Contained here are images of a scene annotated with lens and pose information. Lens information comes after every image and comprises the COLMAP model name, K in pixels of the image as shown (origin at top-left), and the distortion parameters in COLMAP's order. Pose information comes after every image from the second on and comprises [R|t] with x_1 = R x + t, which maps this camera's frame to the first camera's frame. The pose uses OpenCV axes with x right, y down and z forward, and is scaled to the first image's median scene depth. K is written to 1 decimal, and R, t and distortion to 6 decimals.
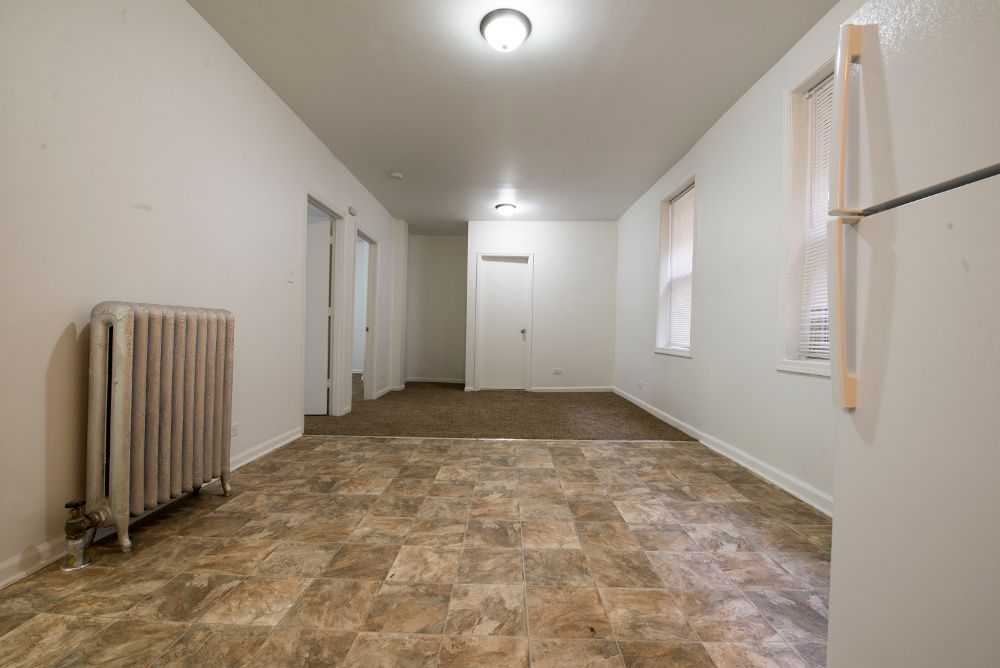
lens RADIAL K [[411.0, 0, 506.6], [0, 411.0, 333.7], [0, 0, 1]] dist [-0.018984, -0.001082]
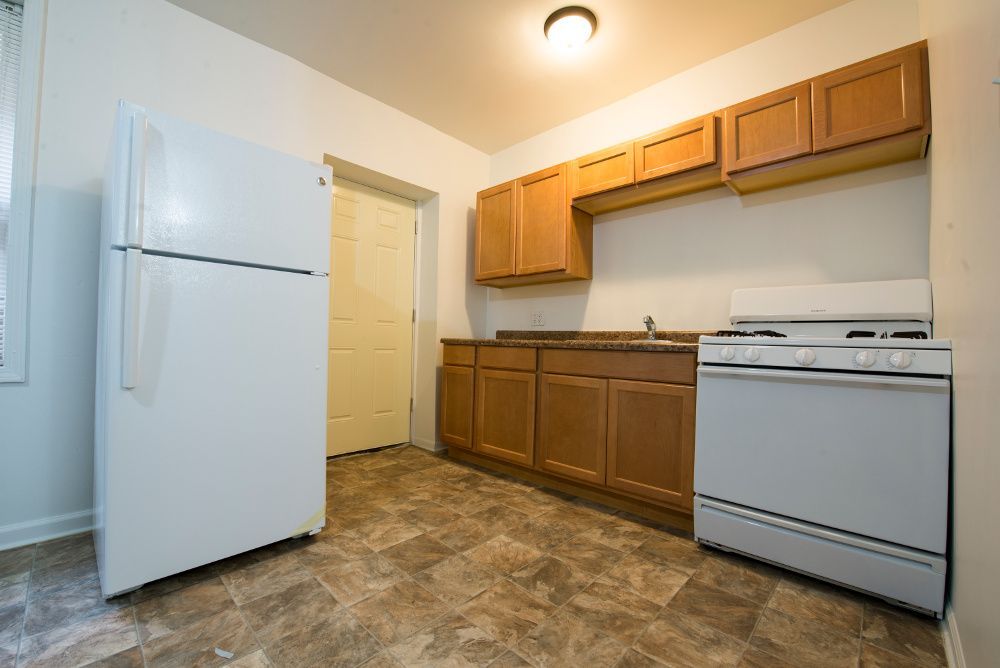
lens RADIAL K [[411.0, 0, 498.6], [0, 411.0, 325.8], [0, 0, 1]] dist [-0.018984, -0.001082]
pose [[-0.732451, -0.003444, 0.680811, -0.663702], [-0.026878, 0.999354, -0.023861, -0.009621], [-0.680289, -0.035776, -0.732070, 0.893126]]
